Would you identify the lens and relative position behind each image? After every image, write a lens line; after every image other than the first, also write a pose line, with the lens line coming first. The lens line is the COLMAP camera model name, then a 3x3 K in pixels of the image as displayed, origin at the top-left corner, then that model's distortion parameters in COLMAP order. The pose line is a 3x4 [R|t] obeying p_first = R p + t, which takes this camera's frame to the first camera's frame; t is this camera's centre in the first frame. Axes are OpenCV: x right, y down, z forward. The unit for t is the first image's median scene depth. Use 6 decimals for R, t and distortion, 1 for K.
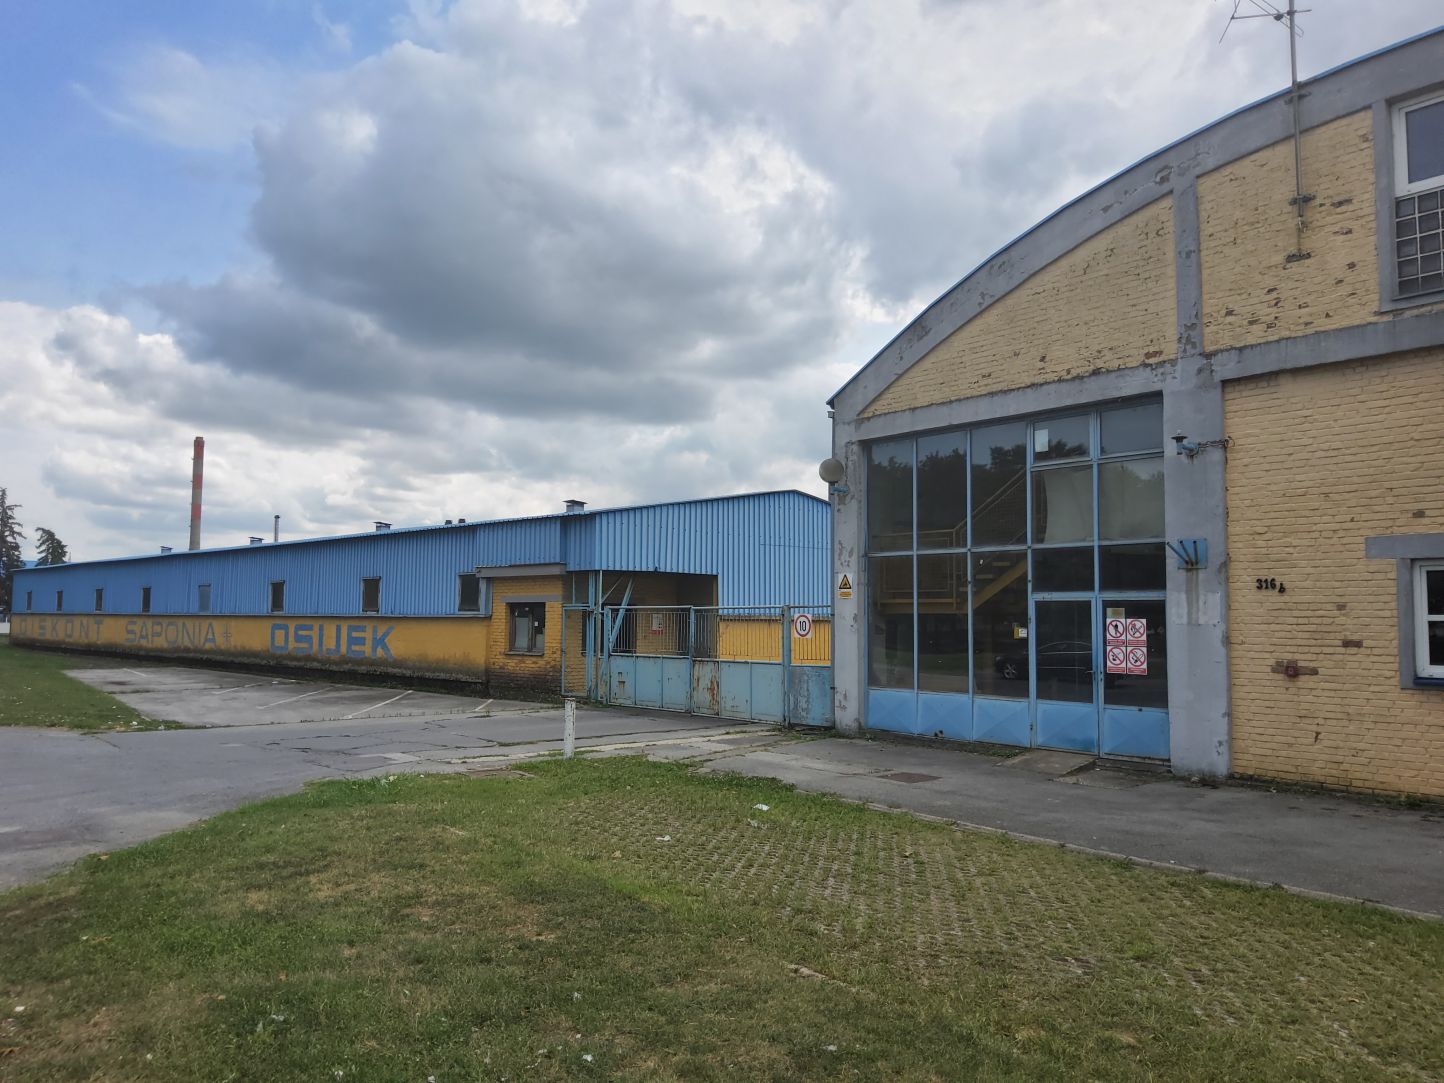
lens RADIAL K [[1074.4, 0, 723.3], [0, 1074.4, 536.2], [0, 0, 1]] dist [0.013940, -0.040849]
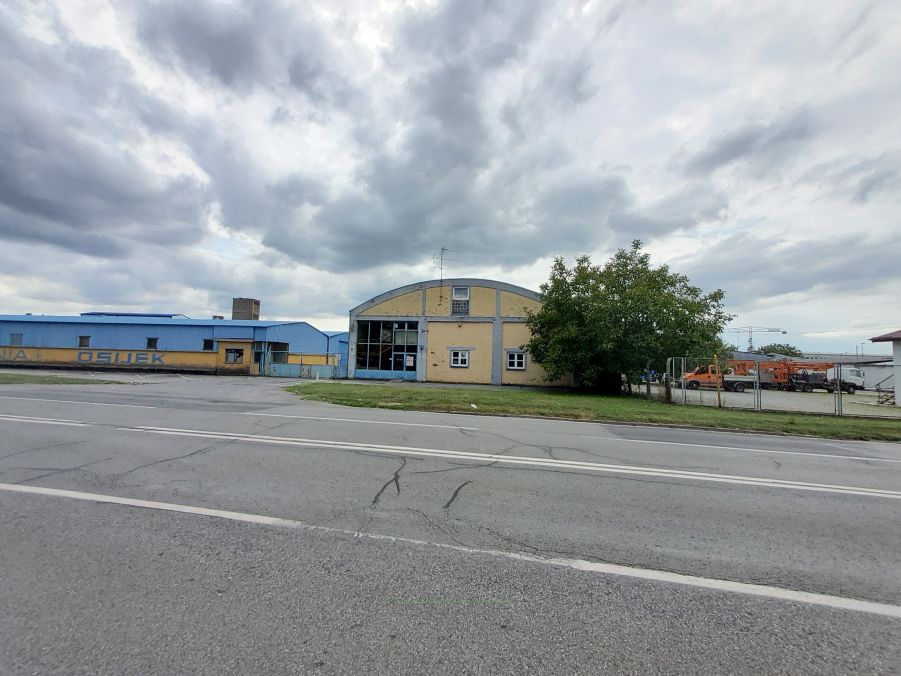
lens RADIAL K [[357.7, 0, 448.4], [0, 357.7, 342.8], [0, 0, 1]] dist [0.016268, 0.000273]
pose [[0.752472, 0.043269, 0.657202, -0.426361], [-0.072772, 0.997192, 0.017669, -0.030160], [-0.654592, -0.061122, 0.753507, -0.357822]]
